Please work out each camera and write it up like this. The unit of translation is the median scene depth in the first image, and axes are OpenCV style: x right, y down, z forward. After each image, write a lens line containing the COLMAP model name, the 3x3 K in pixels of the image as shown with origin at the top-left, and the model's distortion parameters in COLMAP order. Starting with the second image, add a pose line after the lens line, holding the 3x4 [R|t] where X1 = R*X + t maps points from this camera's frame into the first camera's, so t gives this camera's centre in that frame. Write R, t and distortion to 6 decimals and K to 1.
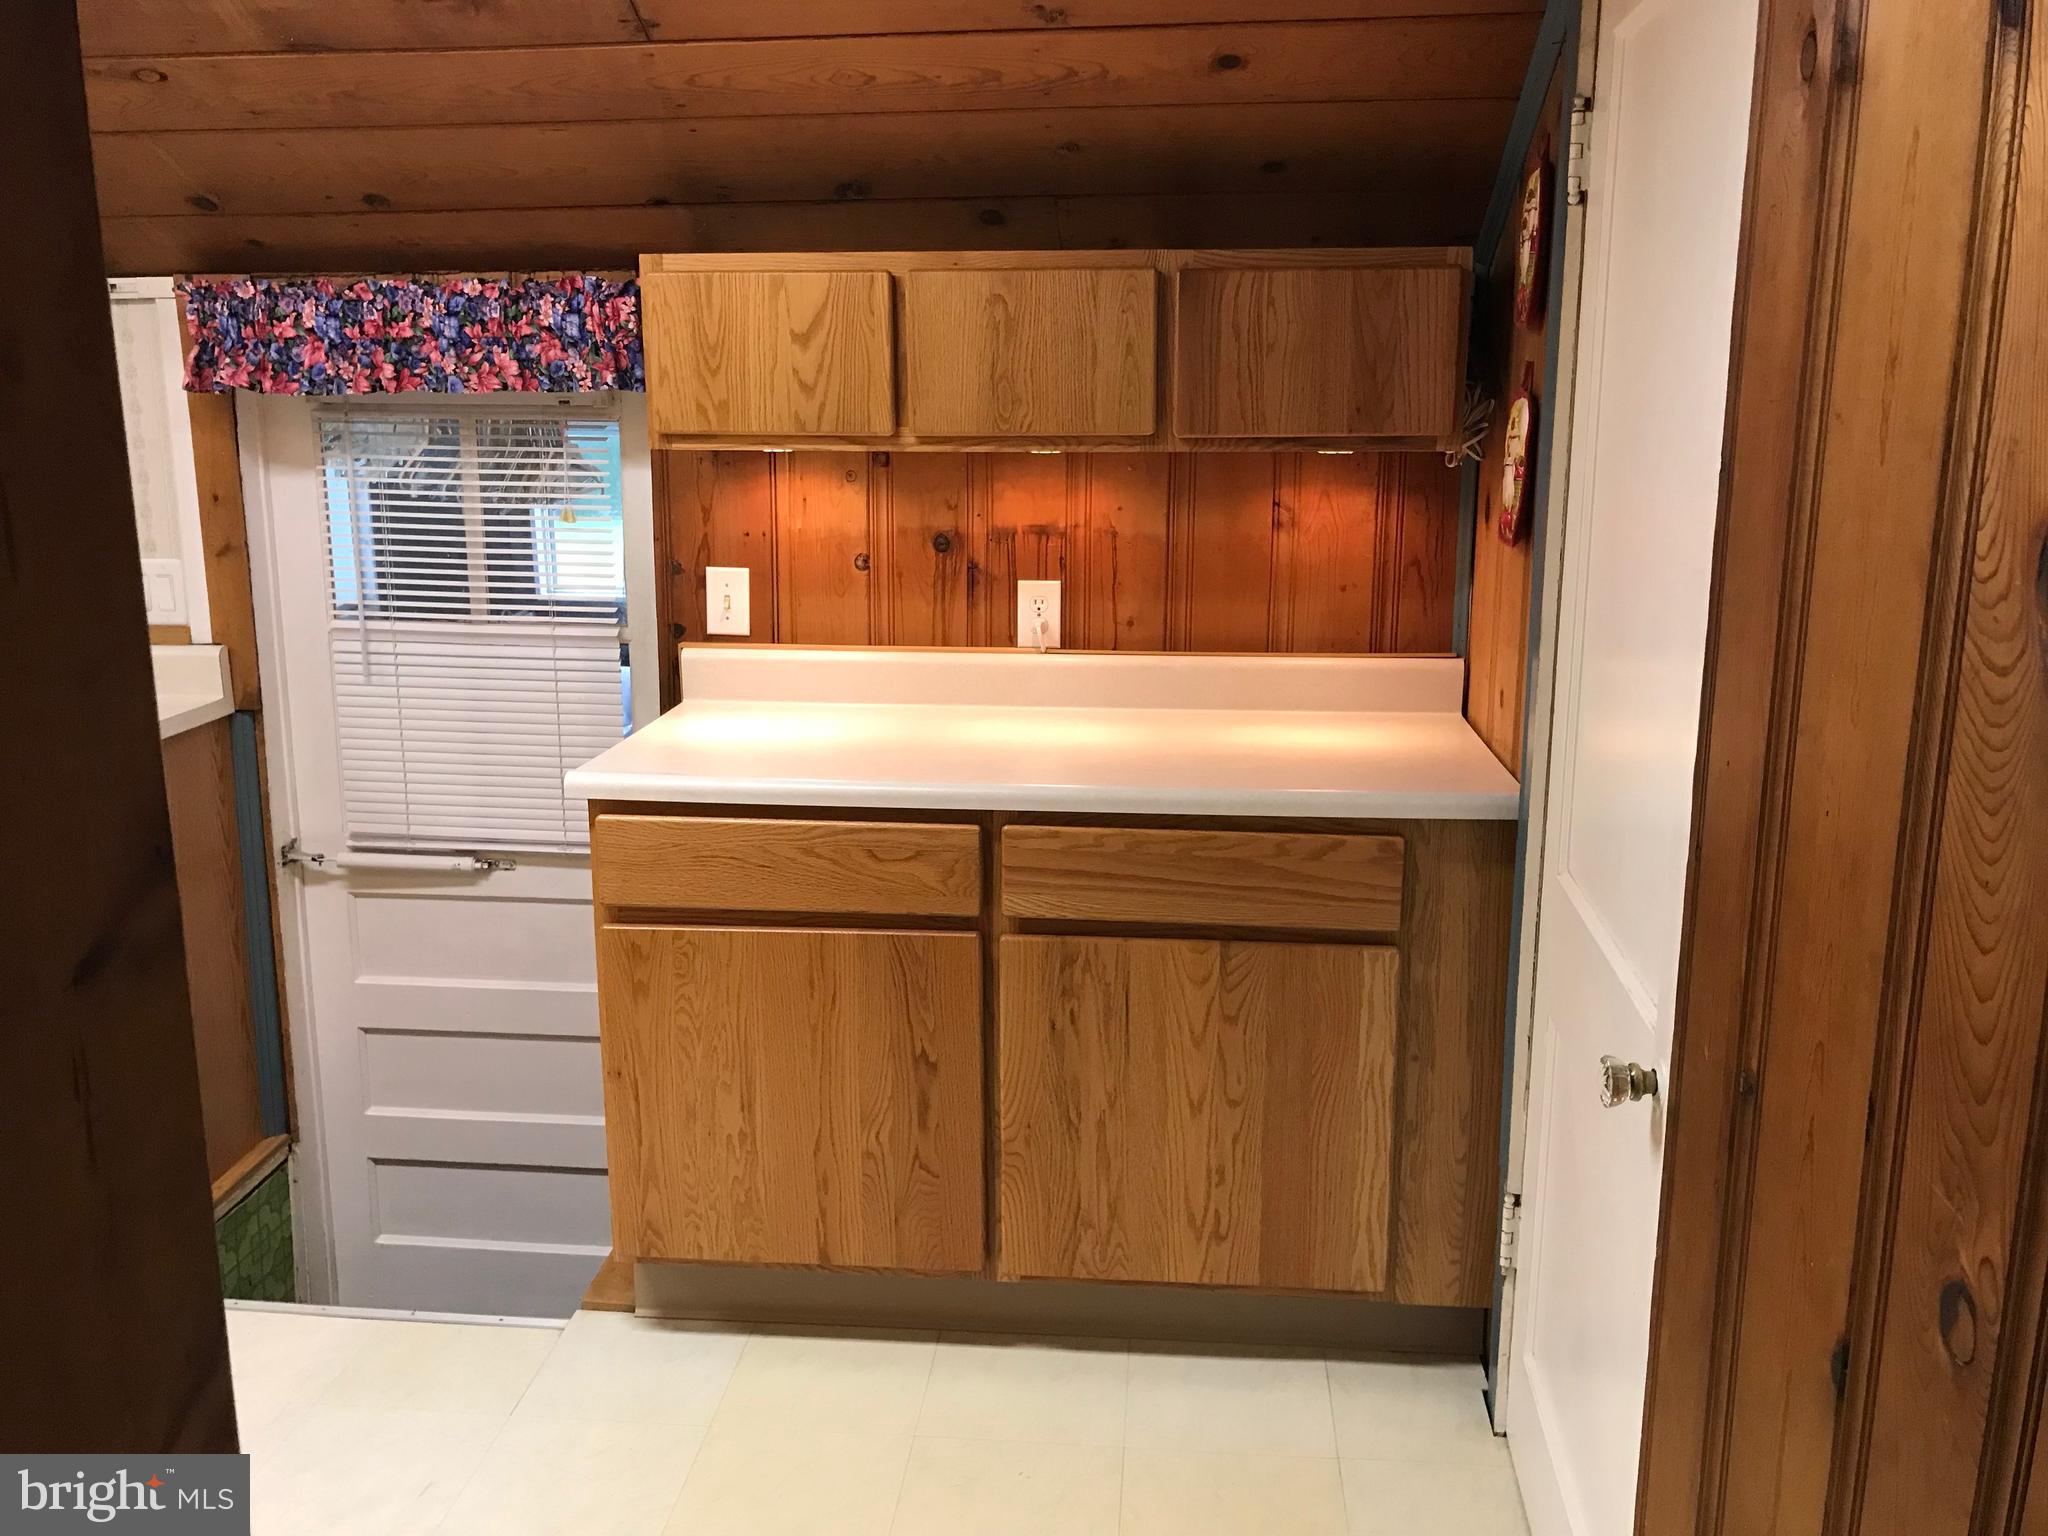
lens RADIAL K [[1672.2, 0, 1020.9], [0, 1672.2, 768.0], [0, 0, 1]] dist [0.014846, -0.009151]
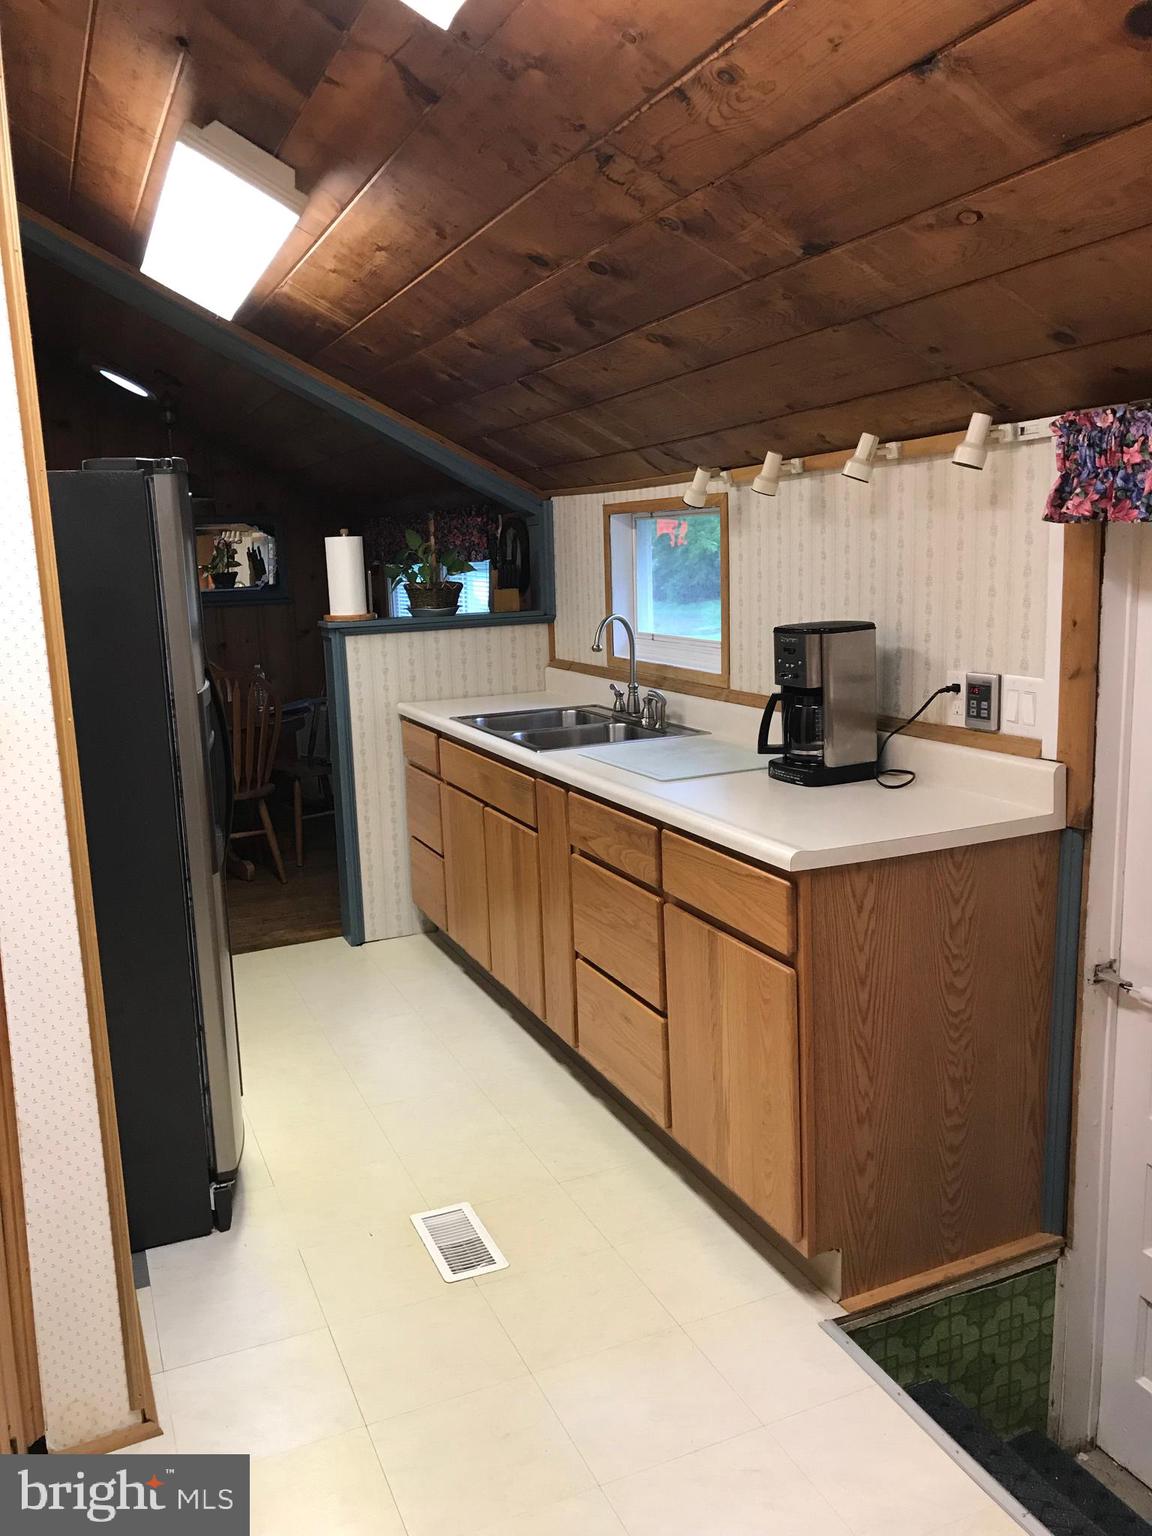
lens RADIAL K [[1254.2, 0, 576.0], [0, 1254.2, 755.0], [0, 0, 1]] dist [0.014846, -0.009151]
pose [[0.478170, 0.125707, -0.869224, 0.061942], [-0.159820, 0.985634, 0.054623, -0.078041], [0.863603, 0.112800, 0.491391, 0.380344]]
